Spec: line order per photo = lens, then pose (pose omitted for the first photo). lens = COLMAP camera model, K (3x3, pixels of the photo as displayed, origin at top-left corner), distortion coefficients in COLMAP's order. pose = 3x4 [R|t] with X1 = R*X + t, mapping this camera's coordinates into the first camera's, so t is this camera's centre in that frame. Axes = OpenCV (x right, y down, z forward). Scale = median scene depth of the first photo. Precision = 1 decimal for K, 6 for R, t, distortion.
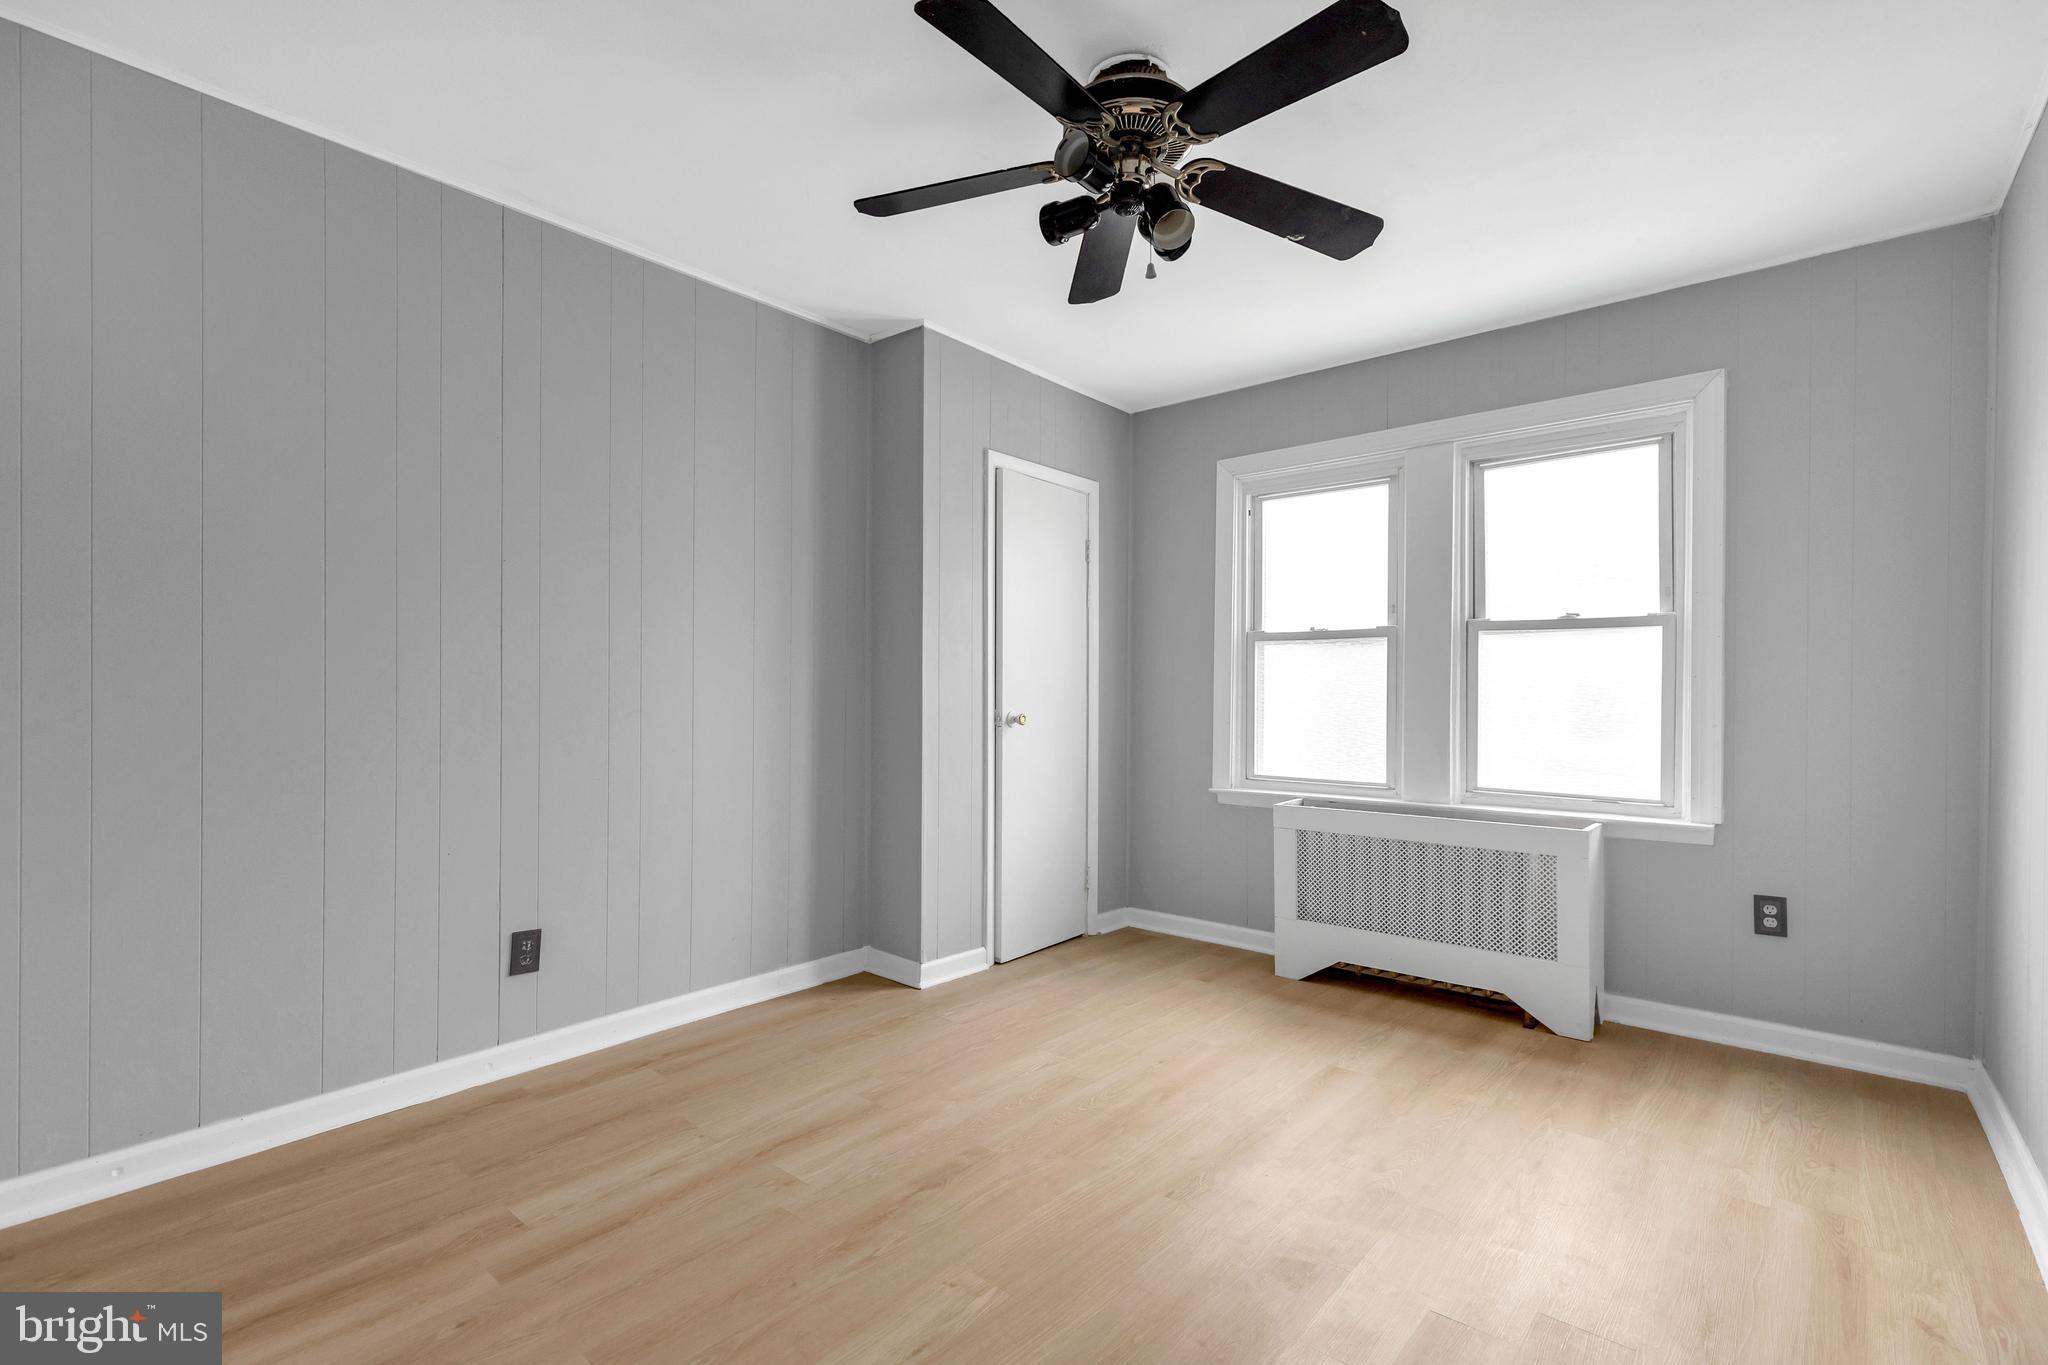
lens RADIAL K [[935.9, 0, 1037.9], [0, 935.9, 682.5], [0, 0, 1]] dist [0.003591, -0.000496]
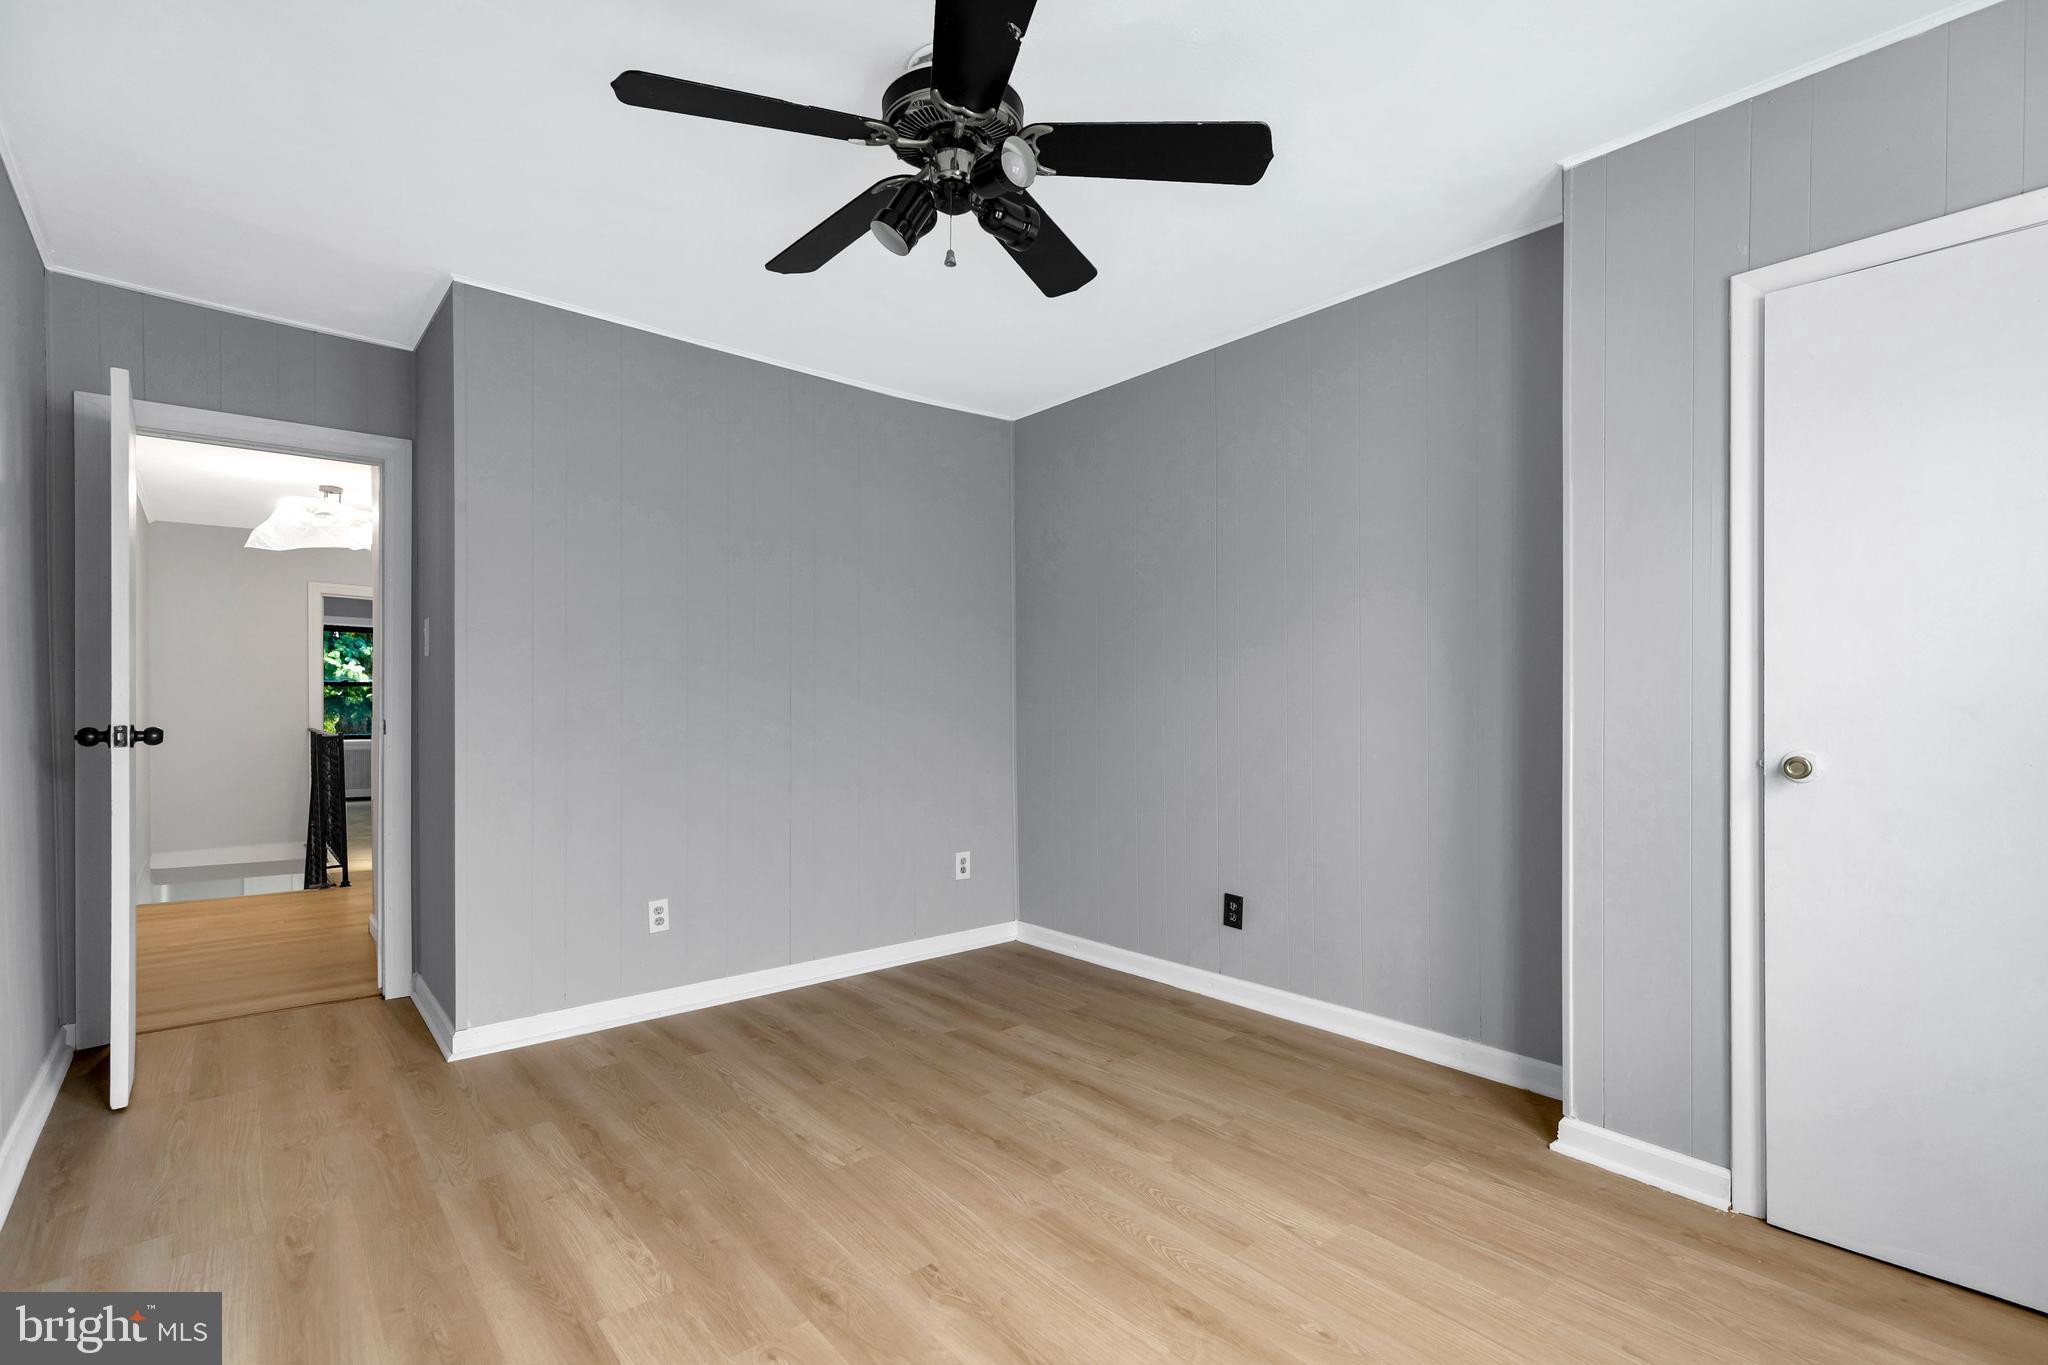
lens RADIAL K [[935.9, 0, 1037.9], [0, 935.9, 682.5], [0, 0, 1]] dist [0.003591, -0.000496]
pose [[-0.161965, -0.024577, -0.986490, 0.856407], [0.011292, 0.999578, -0.026757, 0.004556], [0.986732, -0.015473, -0.161619, 1.041864]]
